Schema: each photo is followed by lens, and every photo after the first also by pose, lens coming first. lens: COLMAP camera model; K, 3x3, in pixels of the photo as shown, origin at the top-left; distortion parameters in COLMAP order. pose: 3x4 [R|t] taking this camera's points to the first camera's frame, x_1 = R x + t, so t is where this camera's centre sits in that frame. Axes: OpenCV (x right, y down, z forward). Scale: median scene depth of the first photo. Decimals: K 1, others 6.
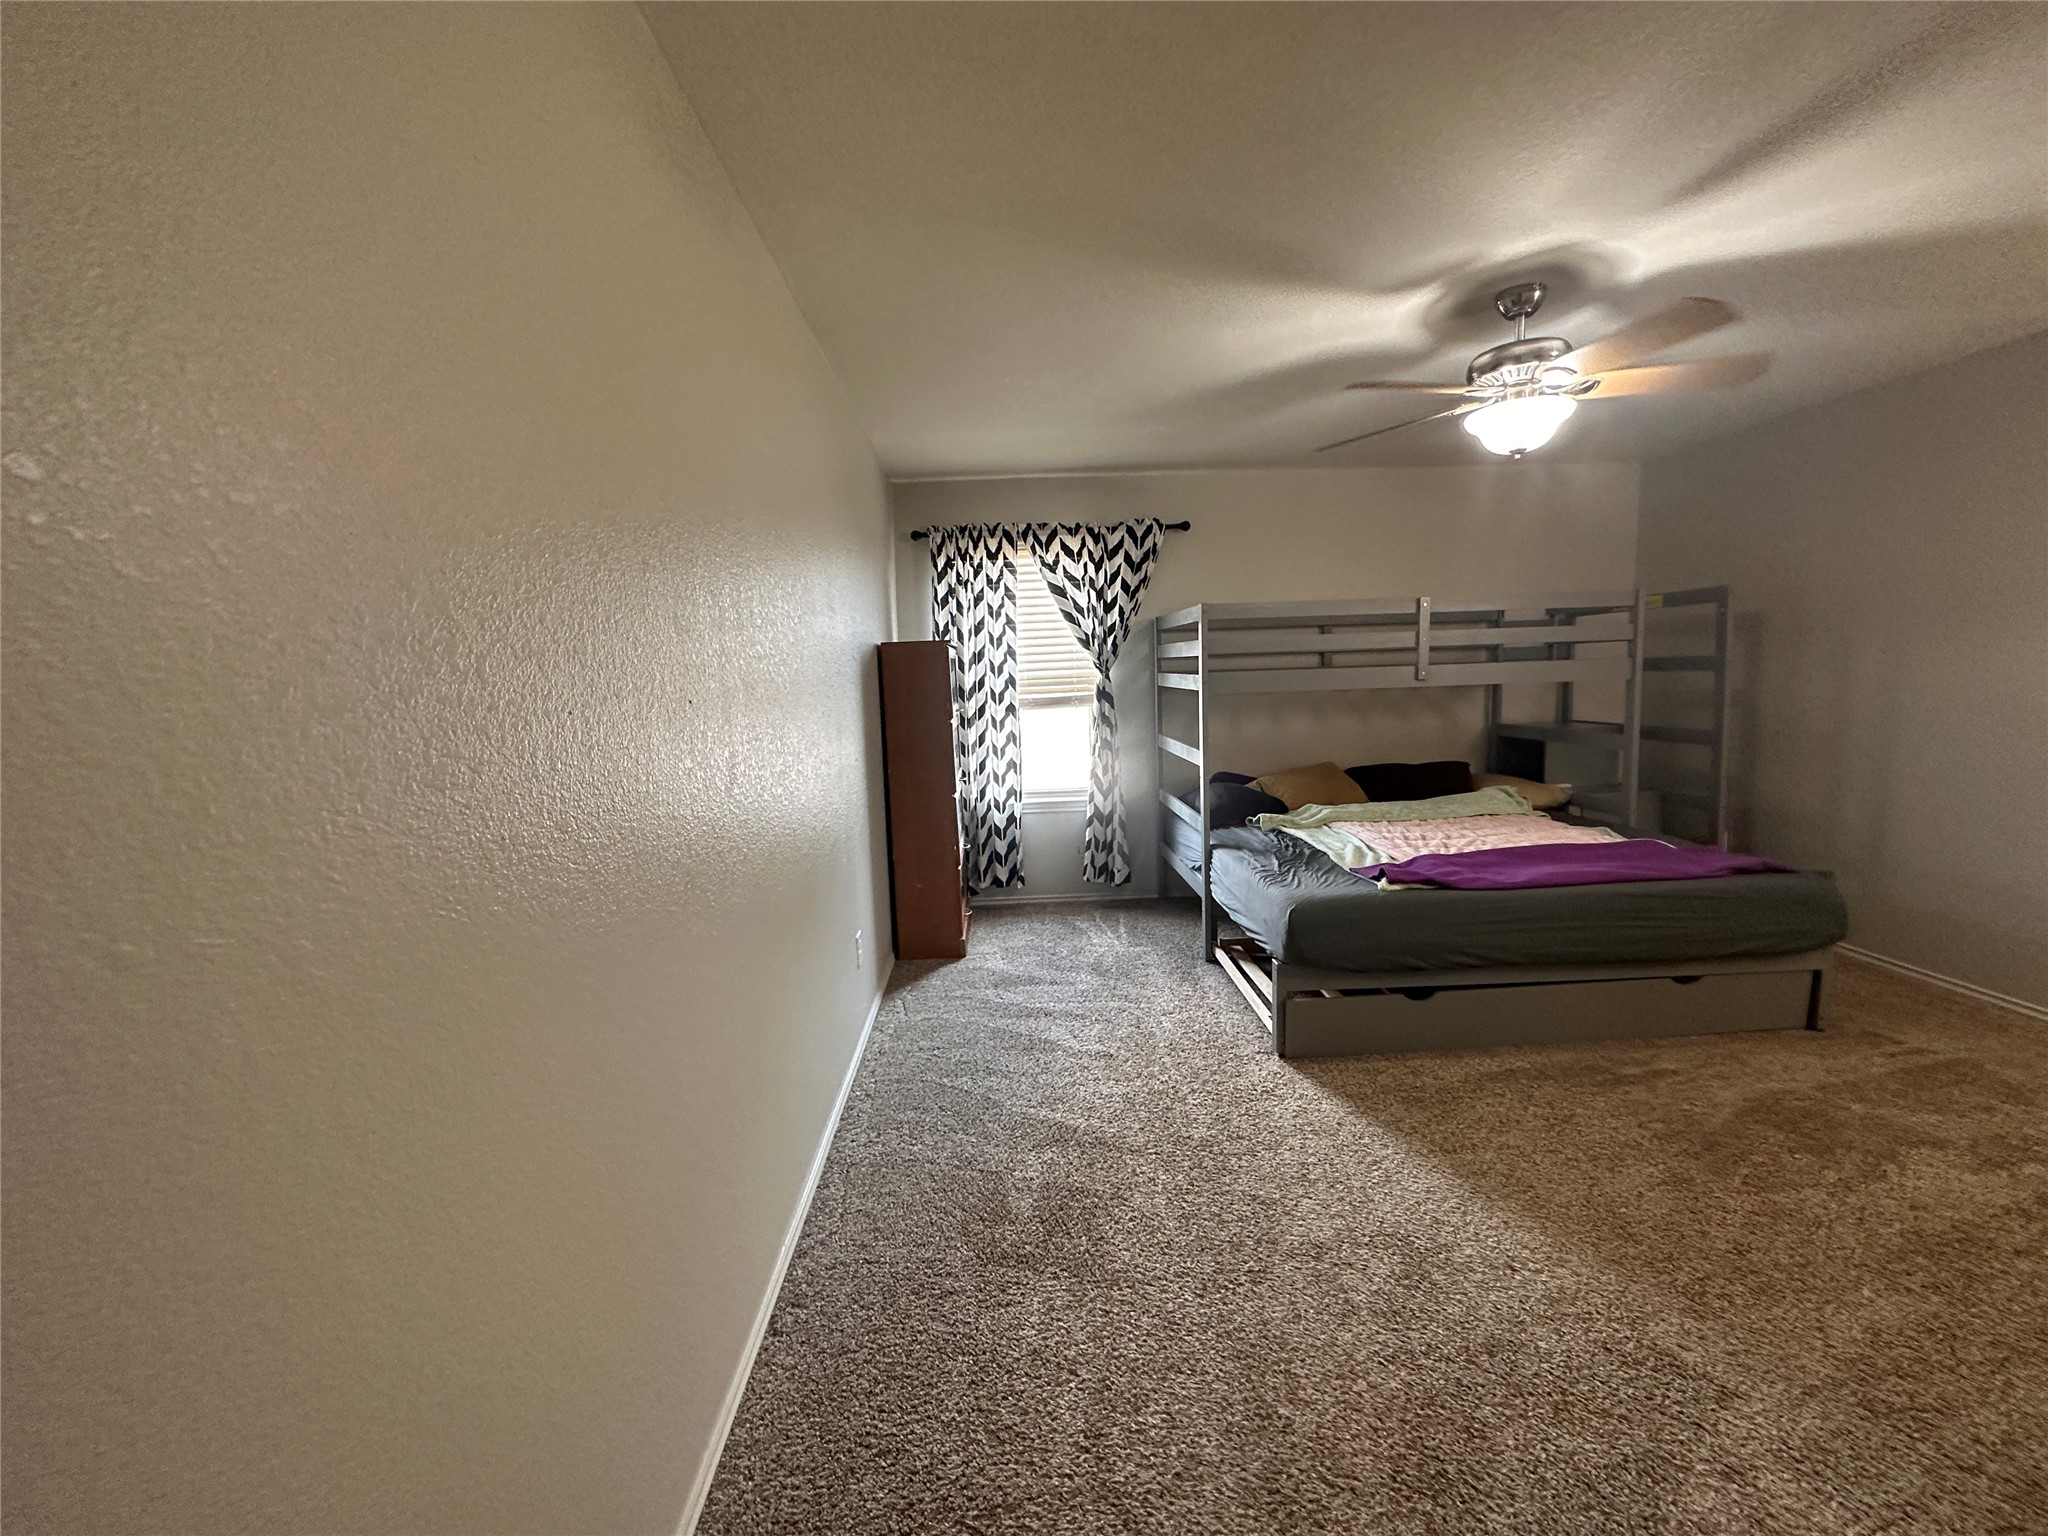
lens RADIAL K [[828.6, 0, 1024.0], [0, 828.6, 768.0], [0, 0, 1]] dist [-0.001275, 0.000905]
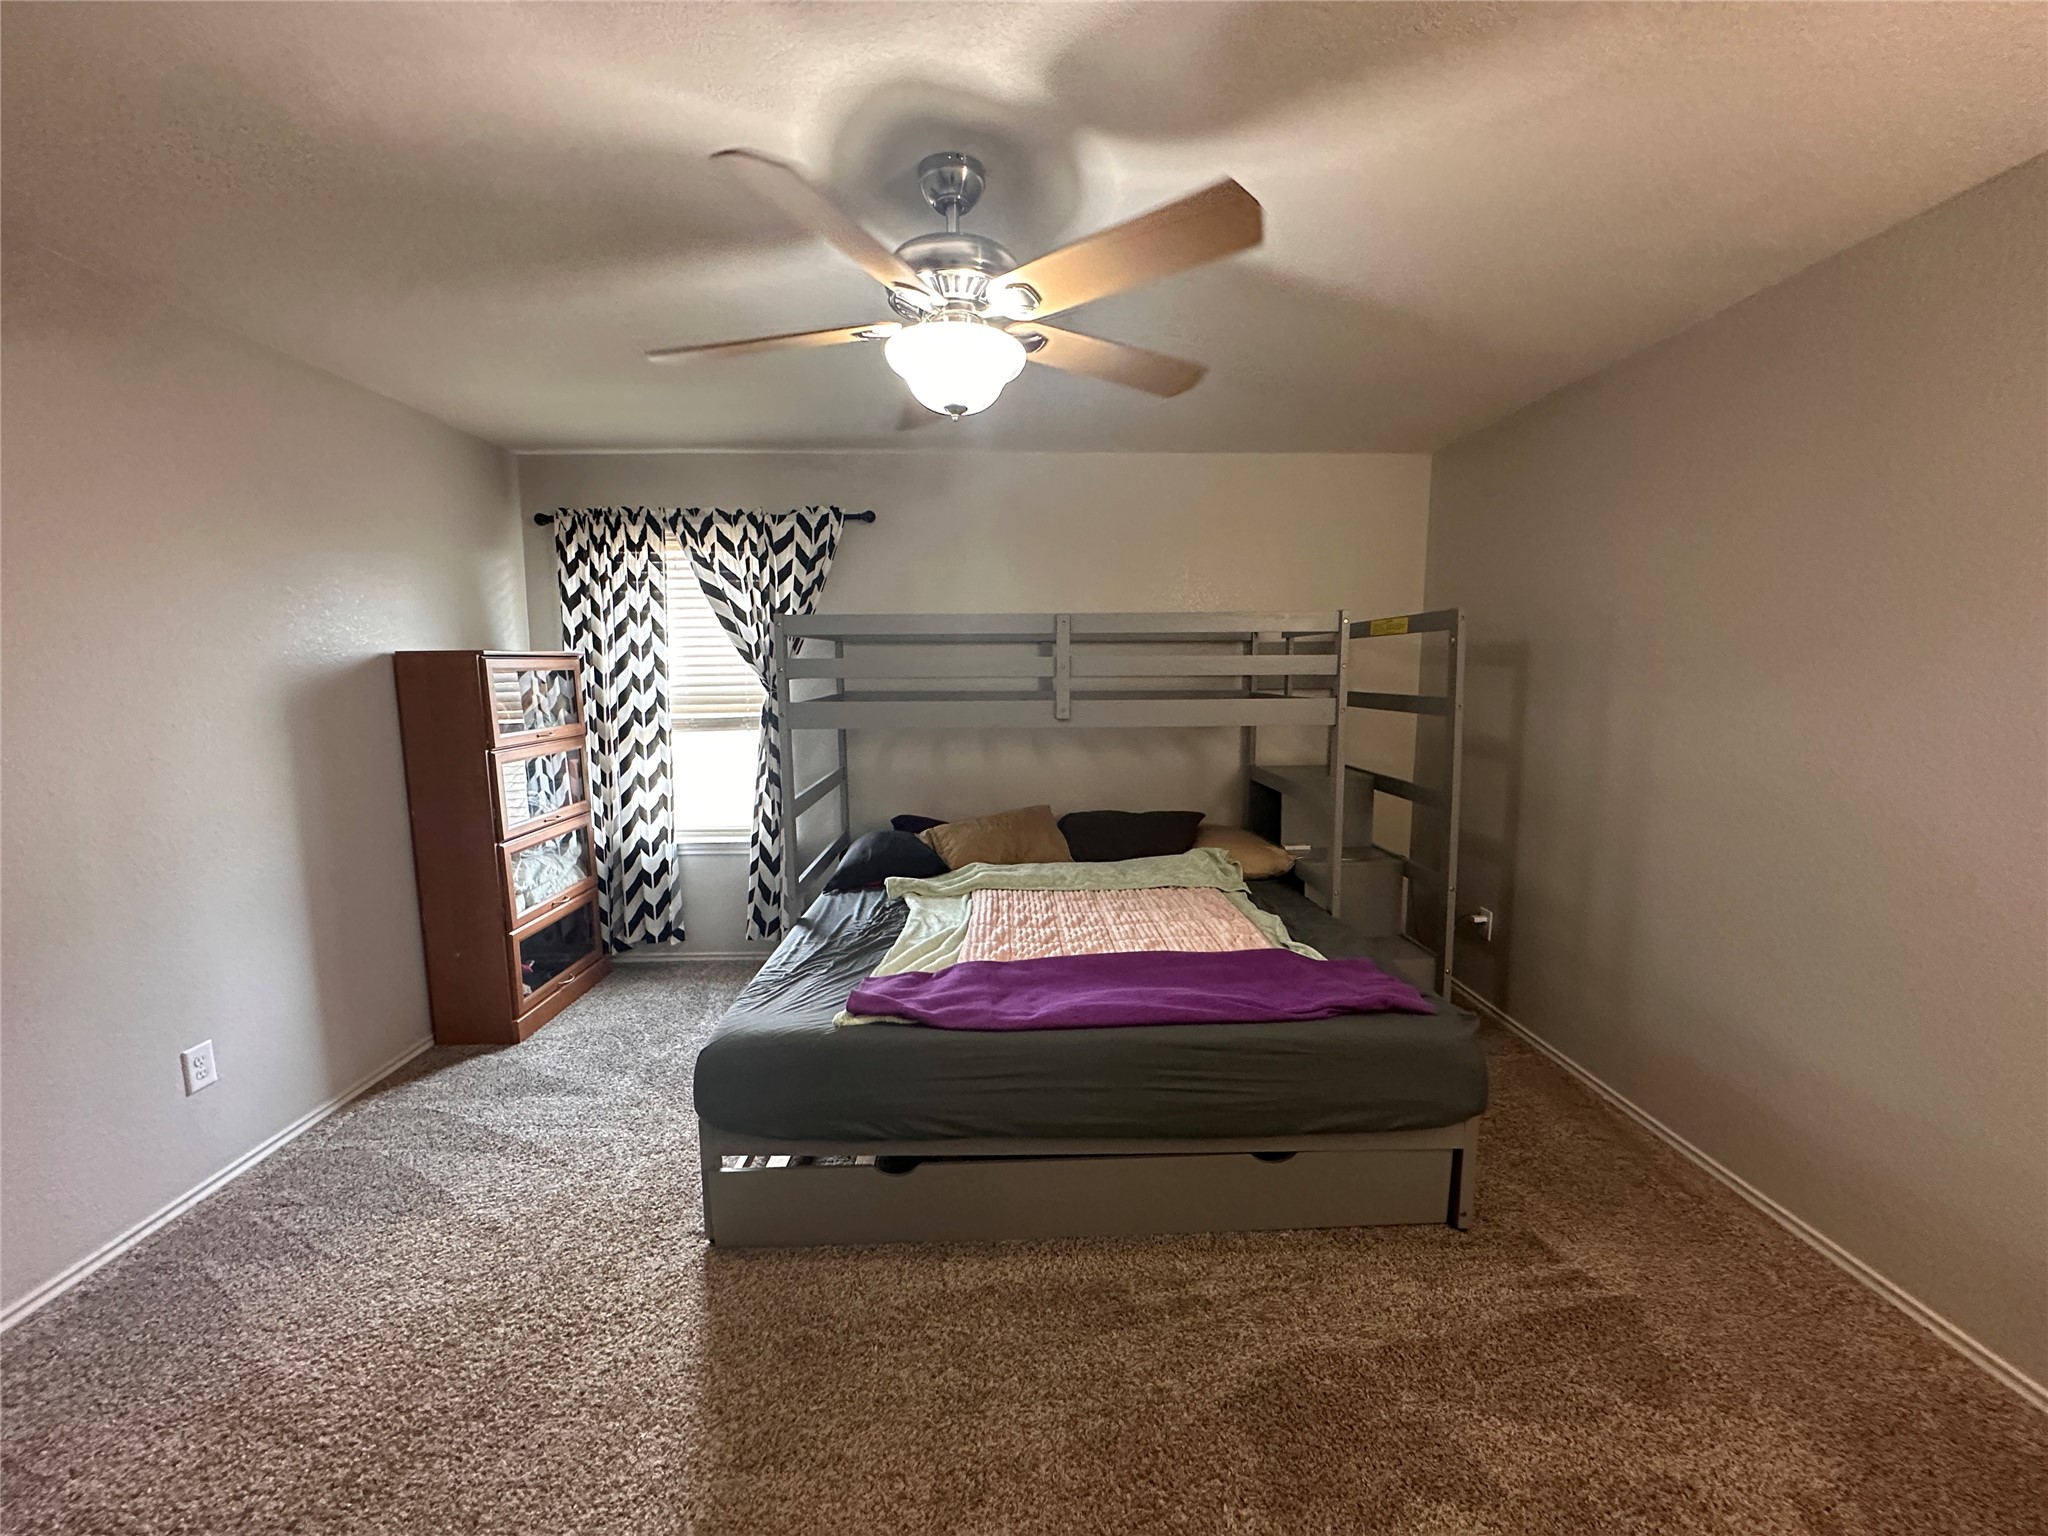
lens RADIAL K [[828.6, 0, 1024.0], [0, 828.6, 768.0], [0, 0, 1]] dist [-0.001275, 0.000905]
pose [[0.999524, 0.028971, -0.010620, 0.366227], [-0.028892, 0.999555, 0.007484, -0.052330], [0.010832, -0.007173, 0.999916, 0.174978]]
